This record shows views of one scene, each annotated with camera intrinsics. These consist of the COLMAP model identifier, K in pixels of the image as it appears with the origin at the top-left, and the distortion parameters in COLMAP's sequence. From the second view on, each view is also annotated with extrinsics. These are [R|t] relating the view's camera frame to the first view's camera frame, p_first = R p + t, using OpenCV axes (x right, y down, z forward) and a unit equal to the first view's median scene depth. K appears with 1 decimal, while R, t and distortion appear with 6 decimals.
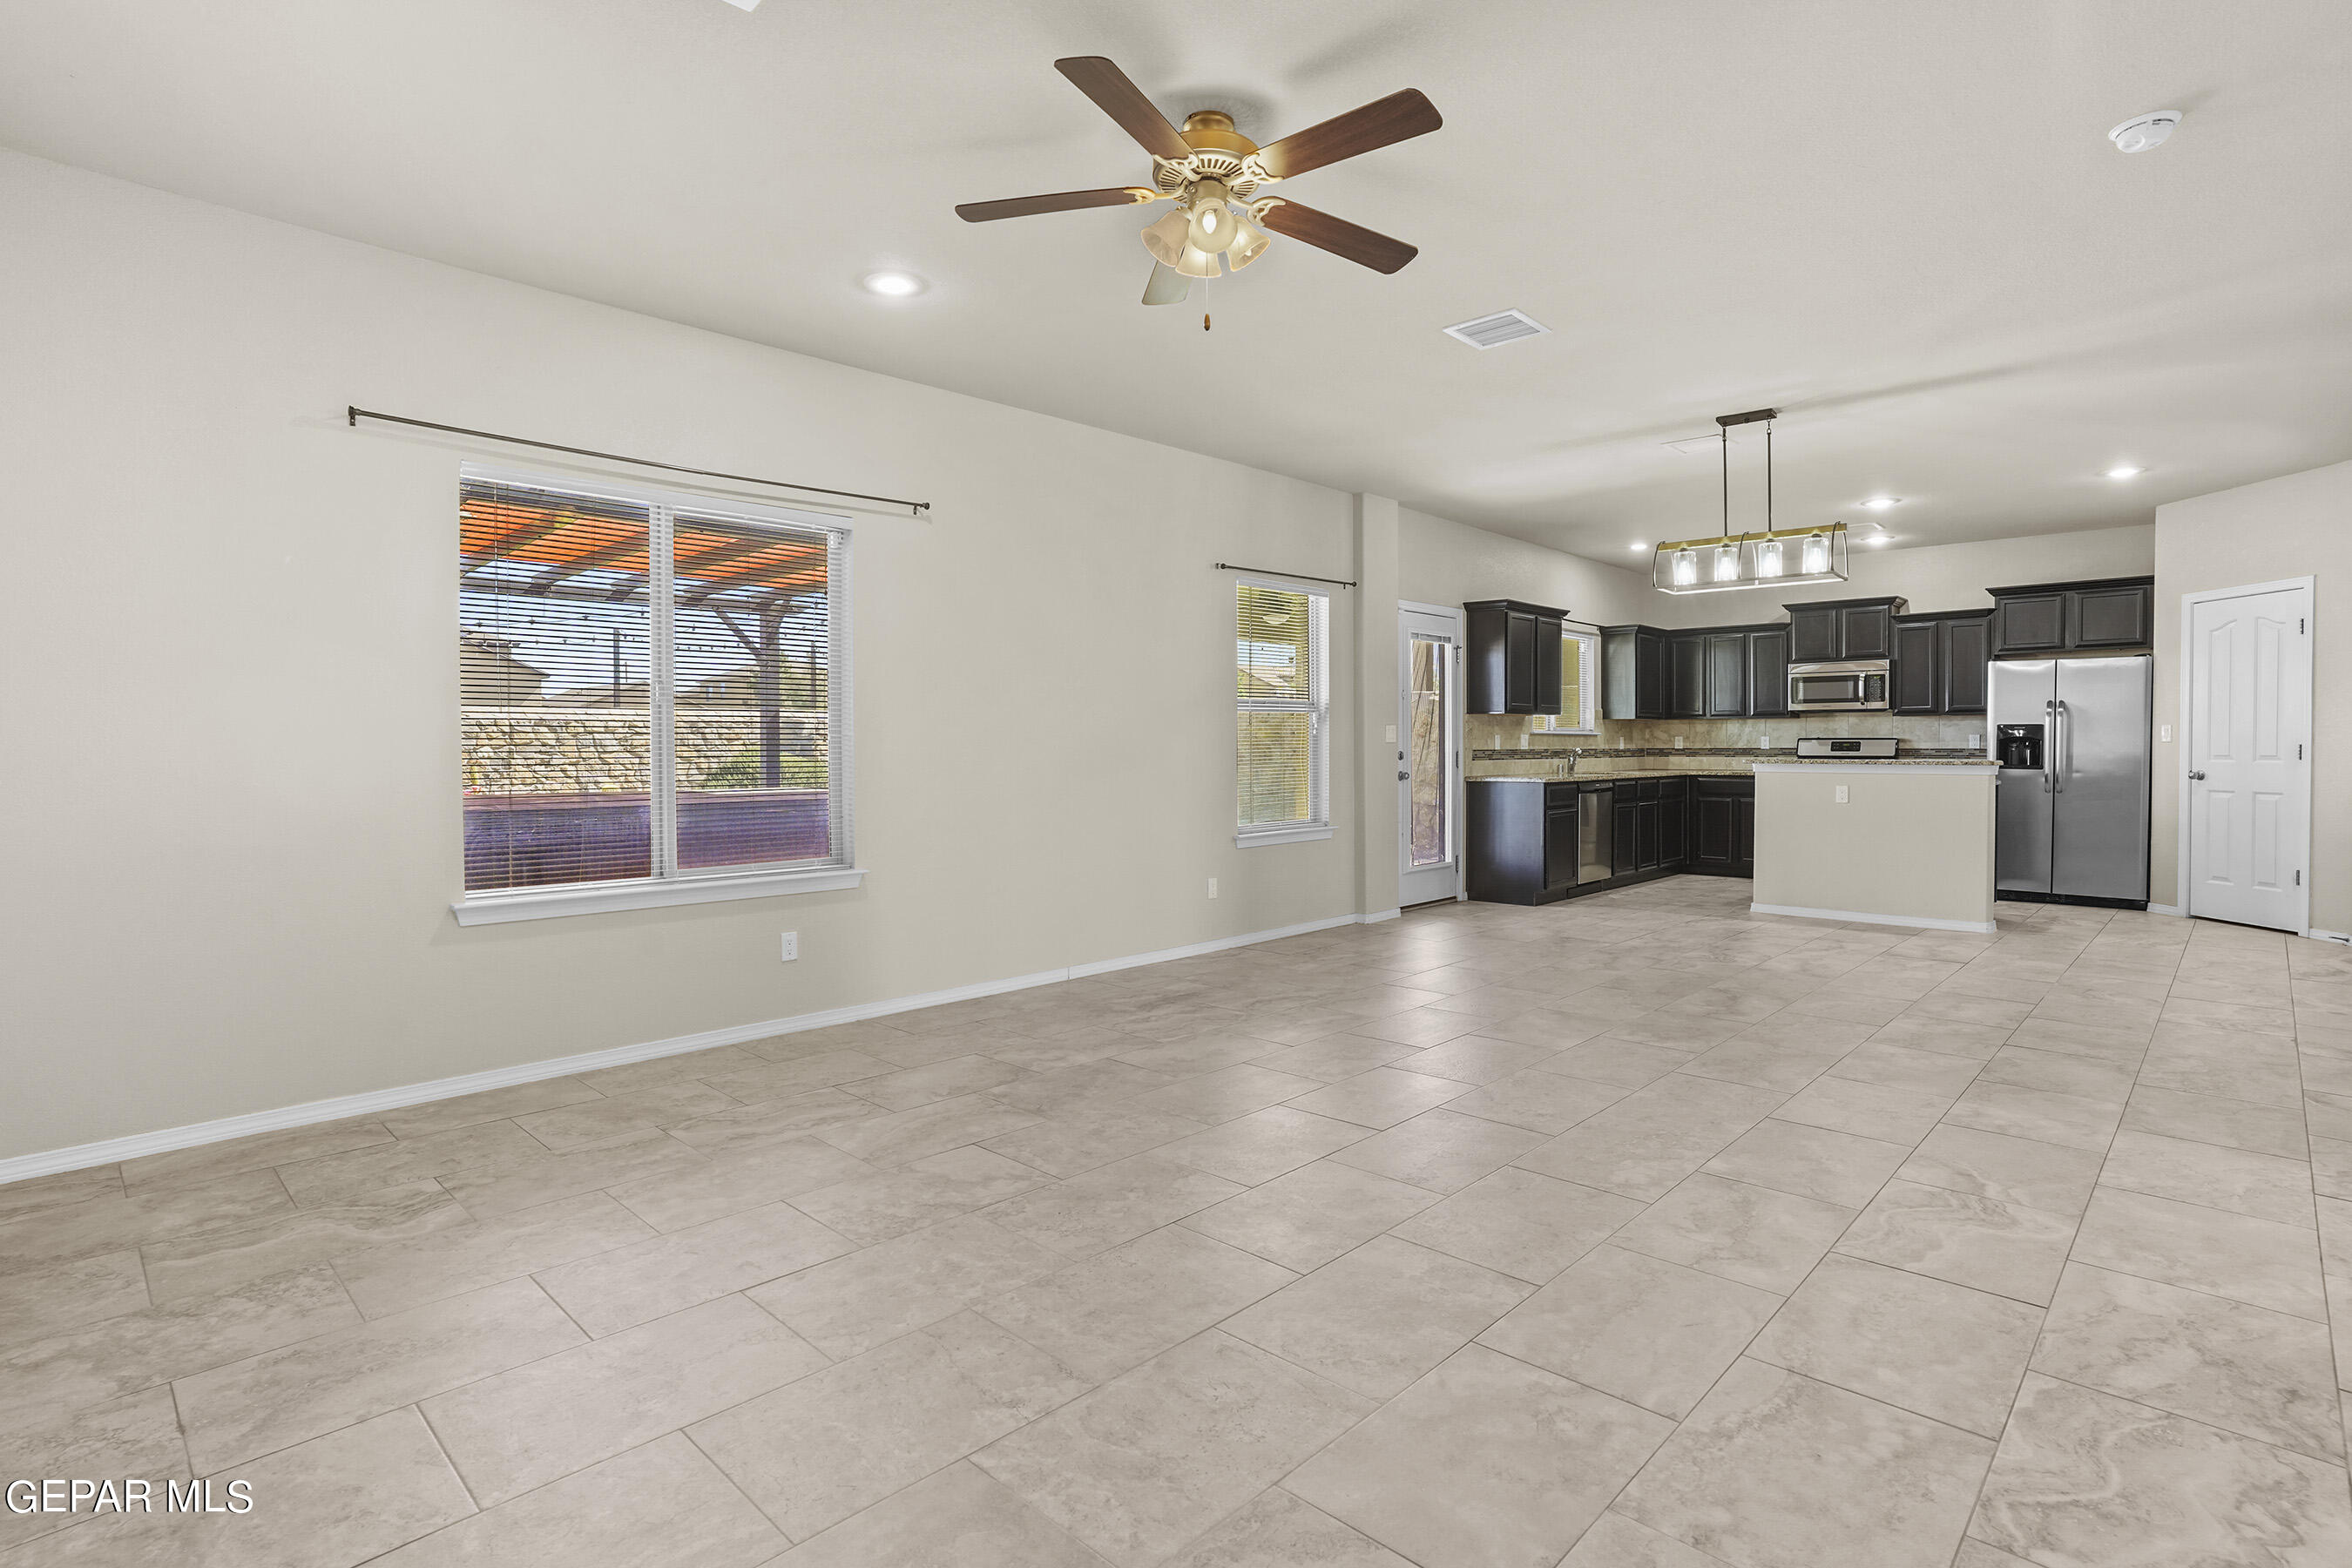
lens RADIAL K [[1155.8, 0, 1165.8], [0, 1155.8, 769.6], [0, 0, 1]] dist [-0.035026, 0.016882]
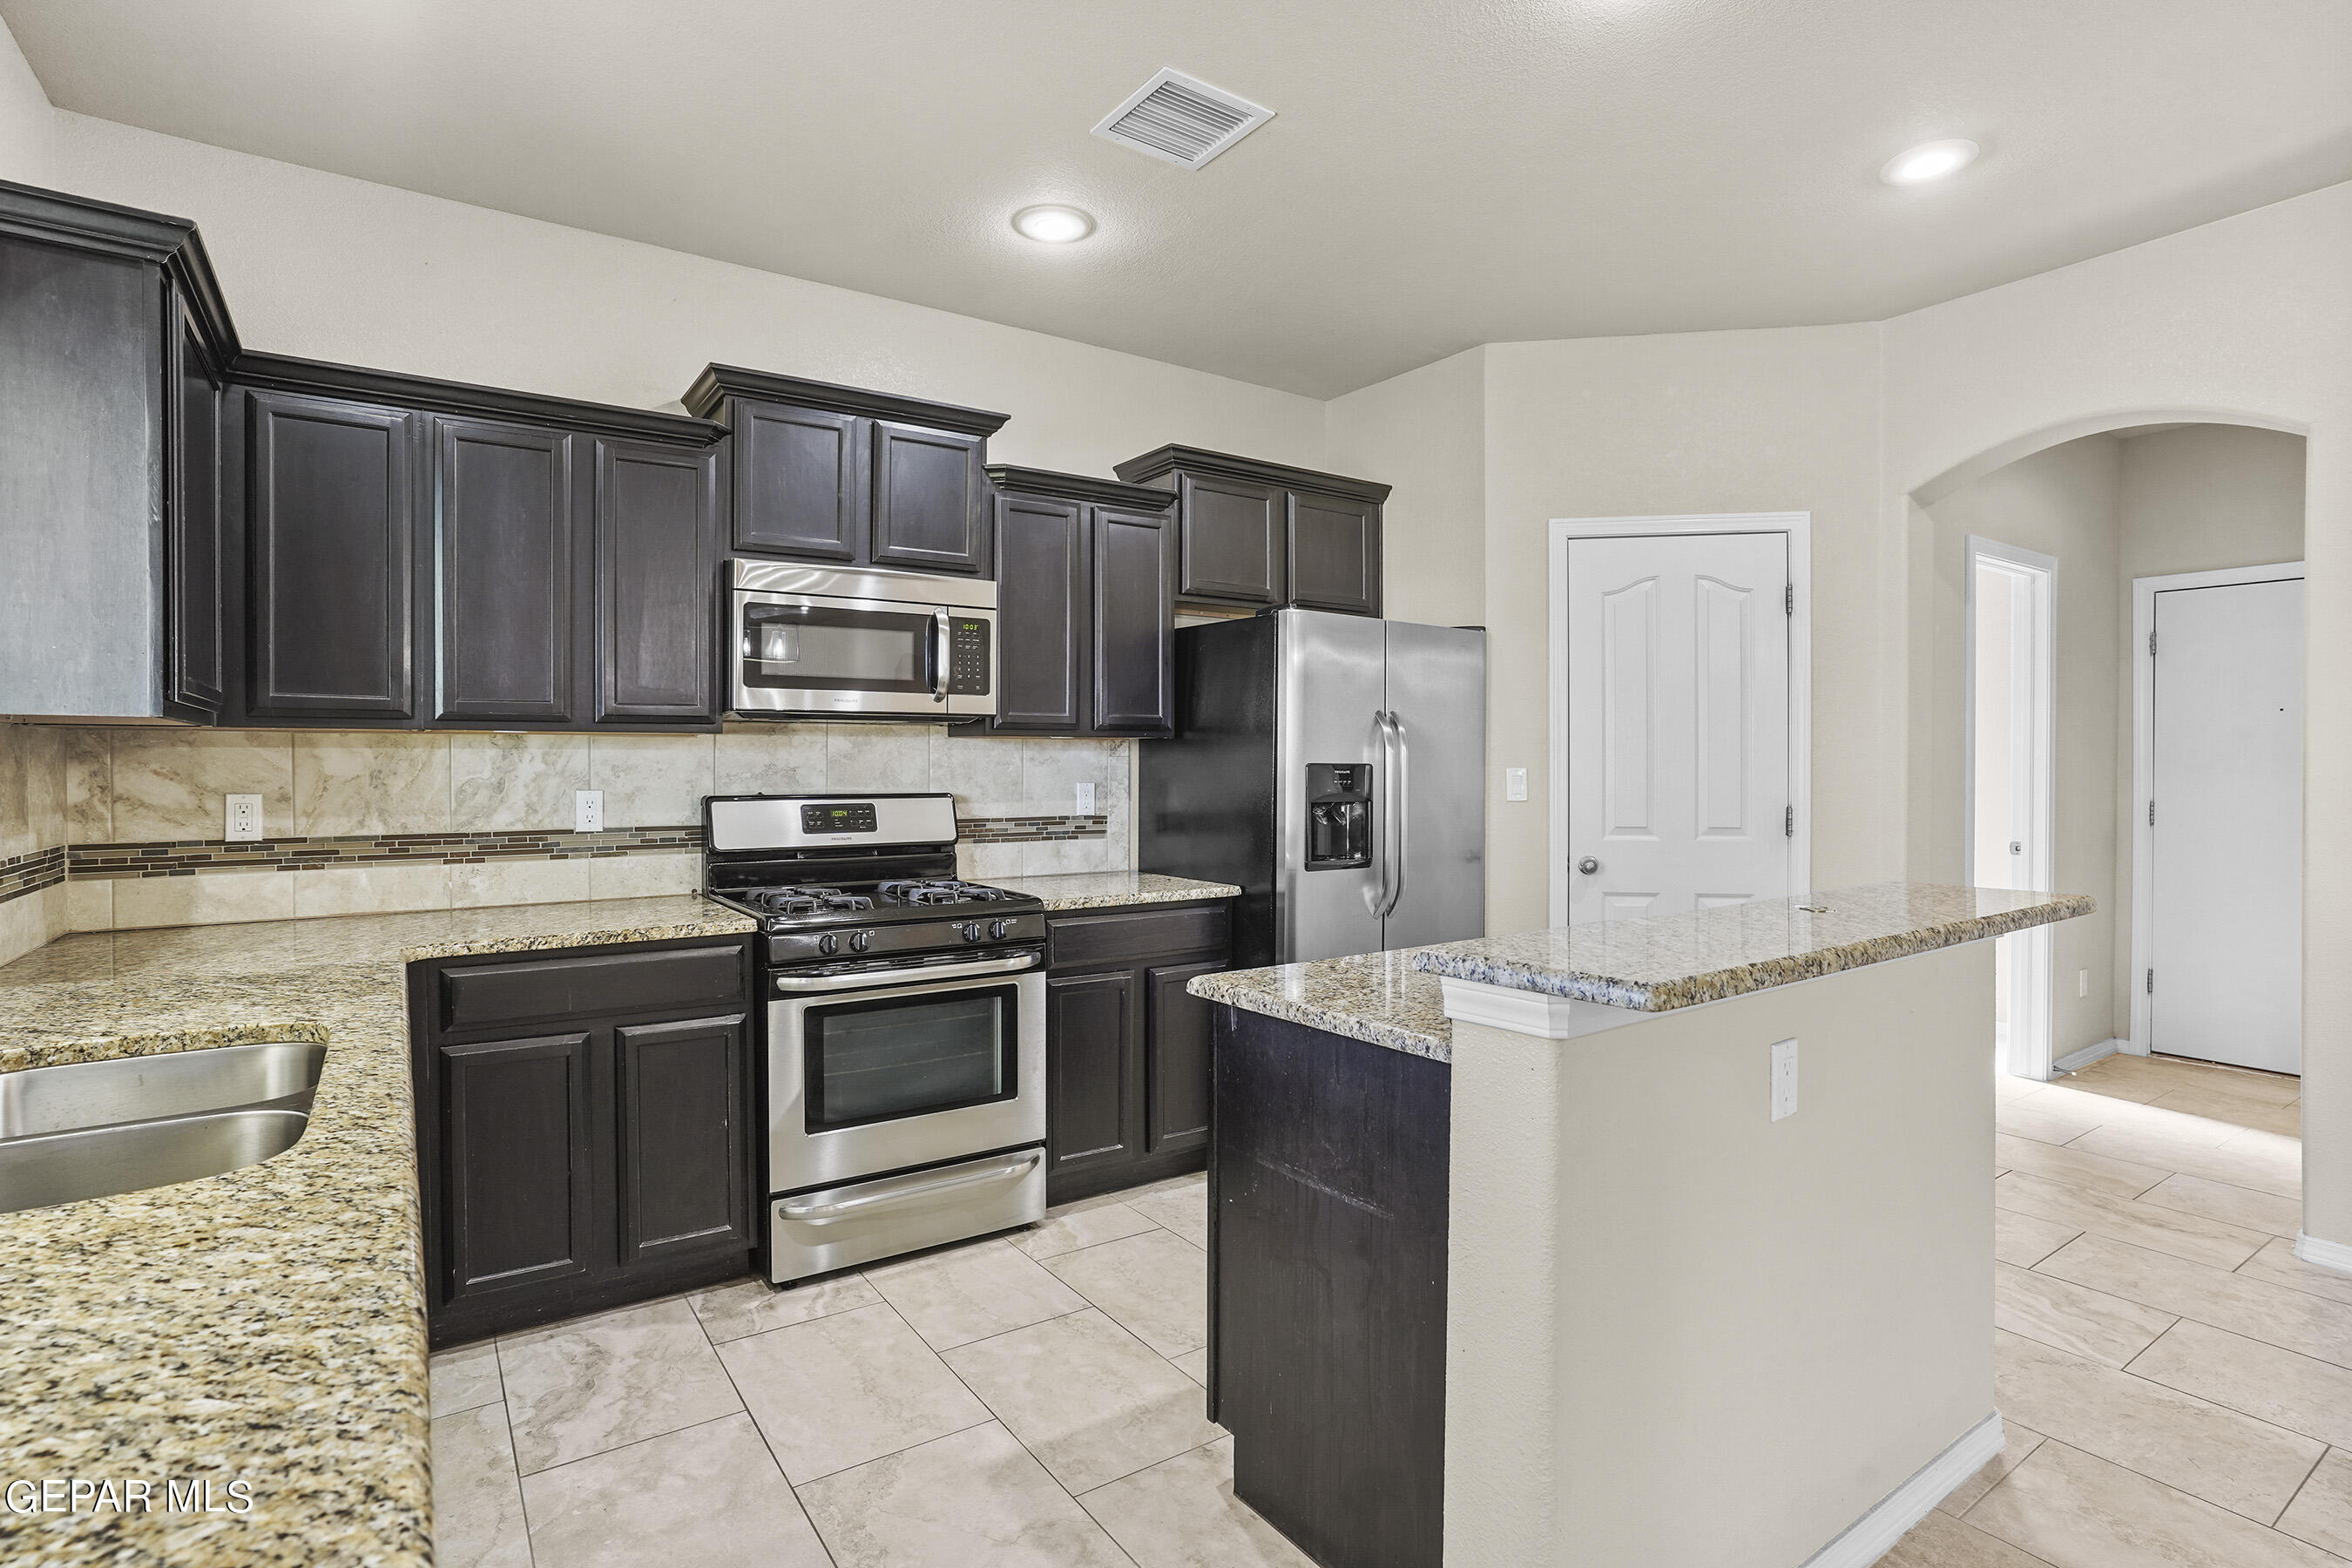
lens RADIAL K [[1155.8, 0, 1199.9], [0, 1155.8, 767.6], [0, 0, 1]] dist [-0.035026, 0.016882]
pose [[0.198723, 0.002649, 0.980052, 0.335254], [0.021720, 0.999739, -0.007107, -0.038663], [-0.979815, 0.022699, 0.198613, 1.024084]]
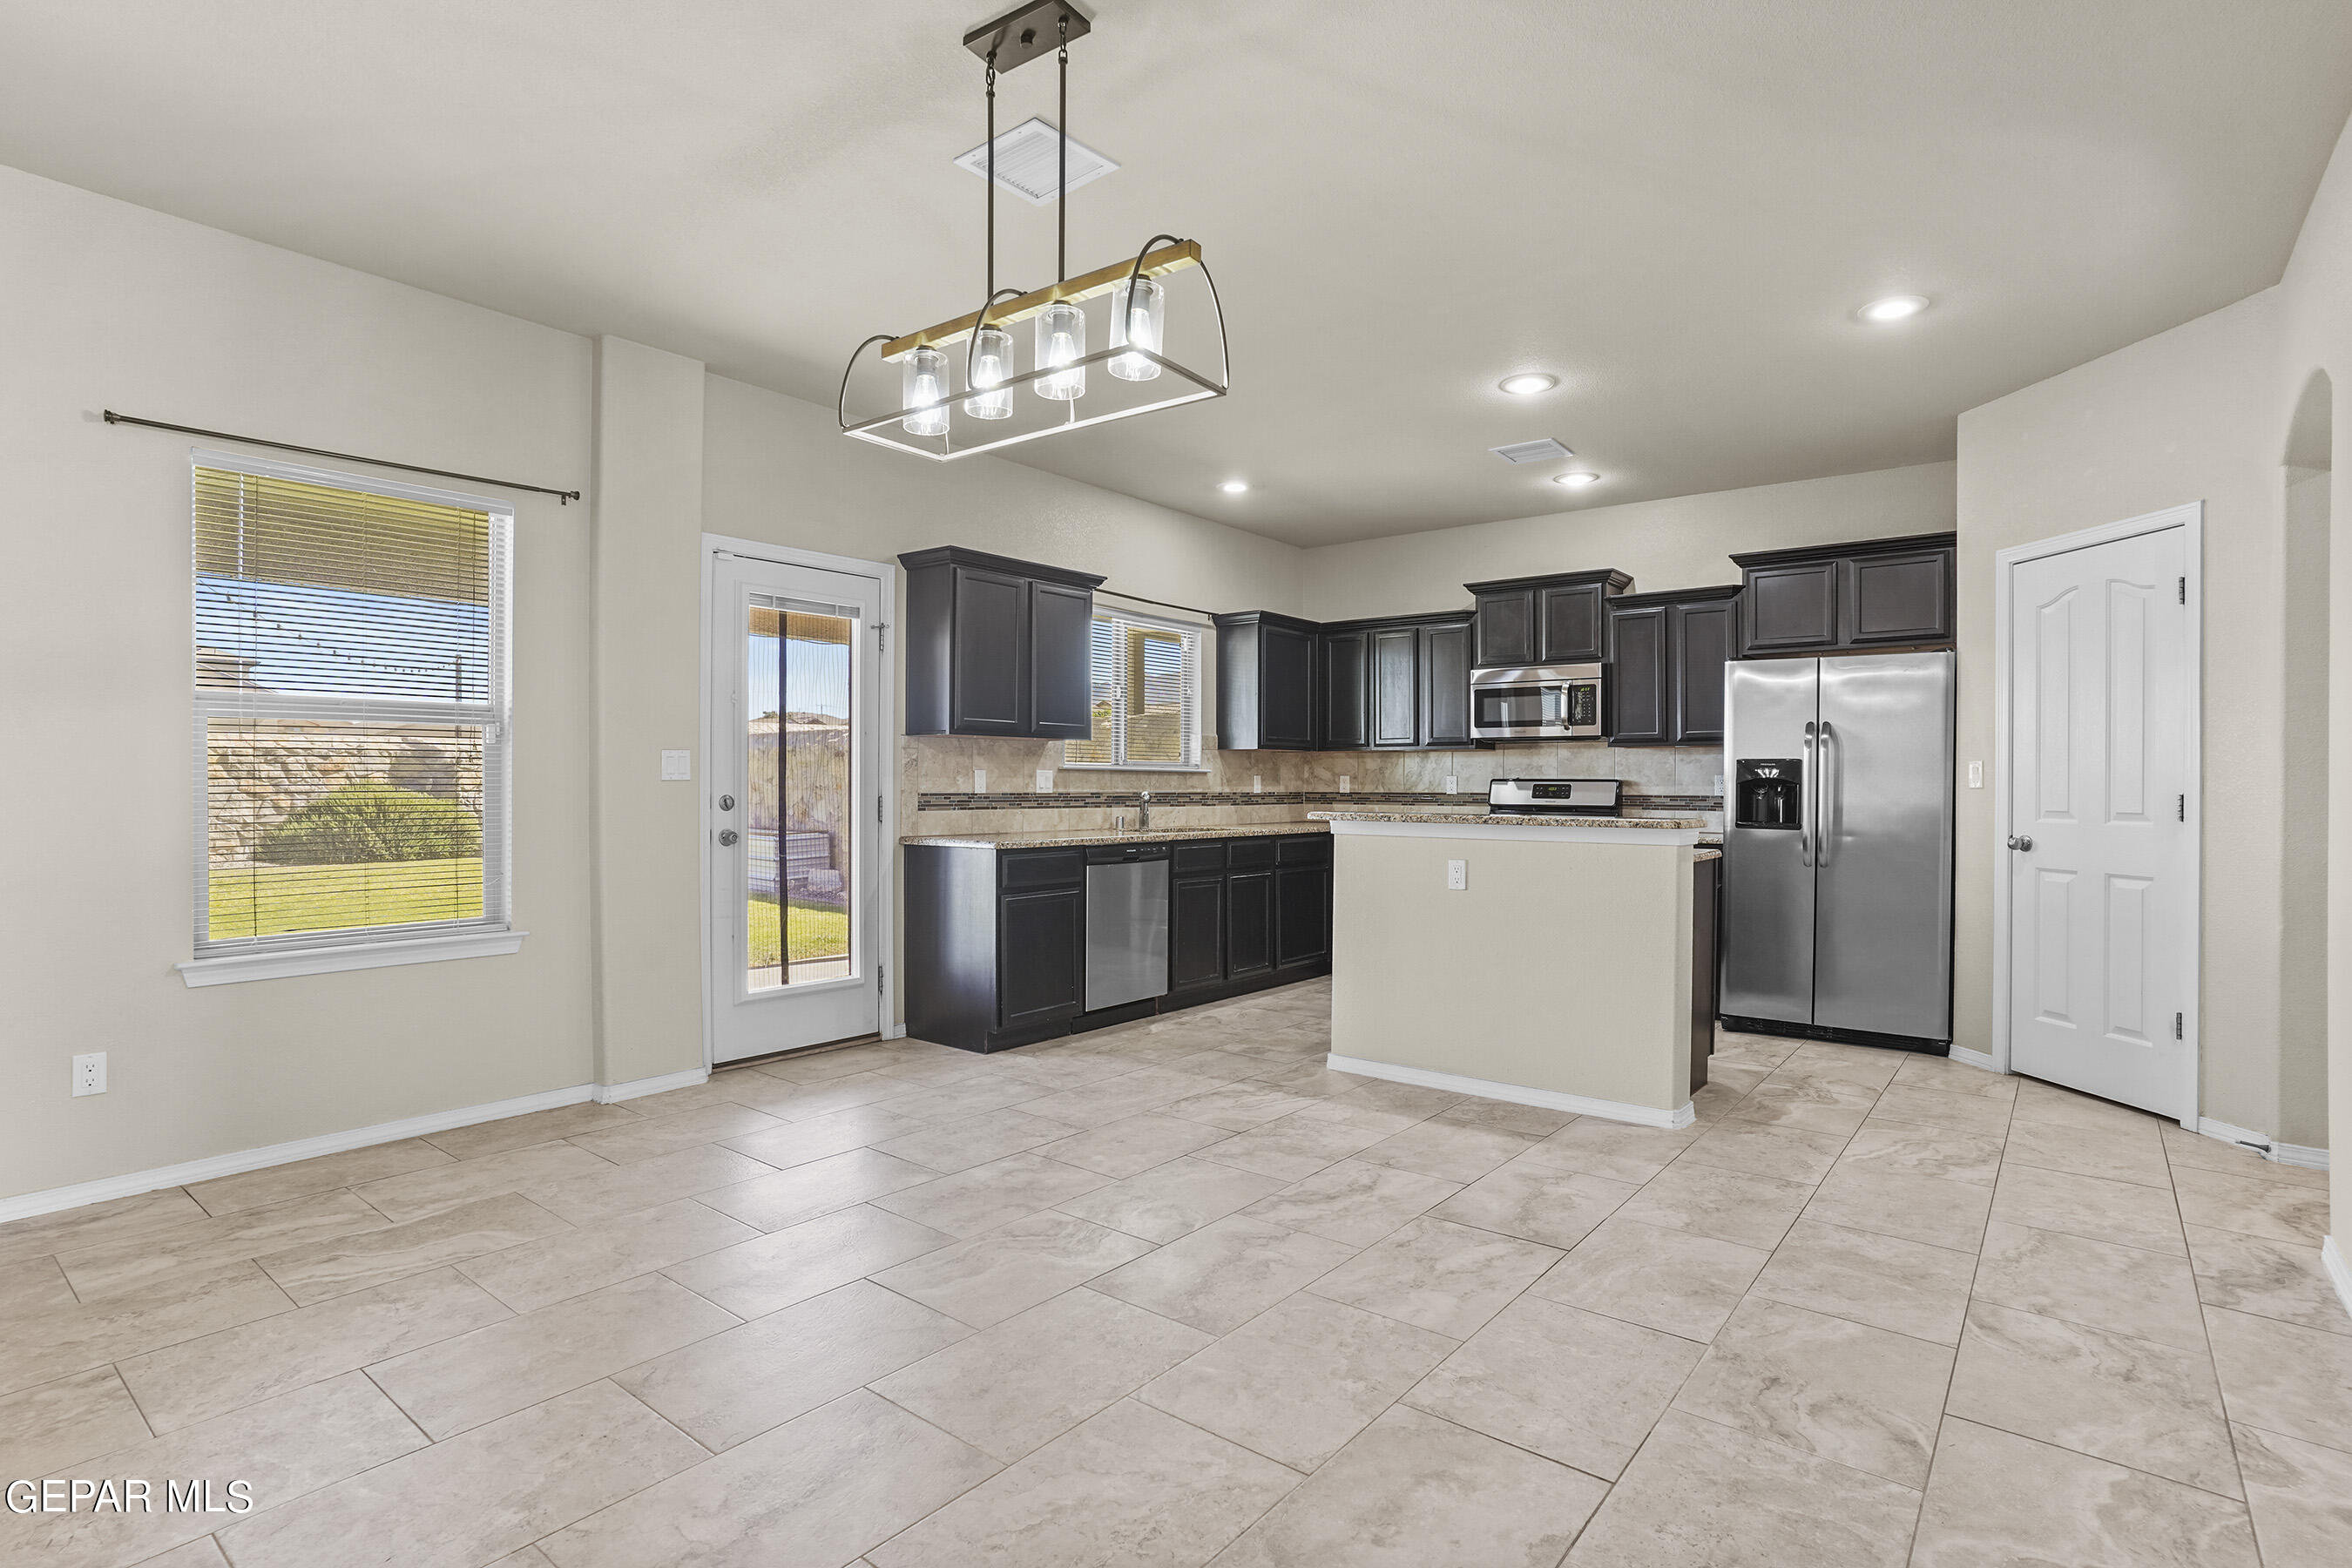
lens RADIAL K [[1155.8, 0, 1176.0], [0, 1155.8, 789.8], [0, 0, 1]] dist [-0.035026, 0.016882]
pose [[0.995914, 0.008035, 0.089948, 0.382896], [-0.006529, 0.999834, -0.017027, -0.009999], [-0.090069, 0.016370, 0.995801, 0.411421]]
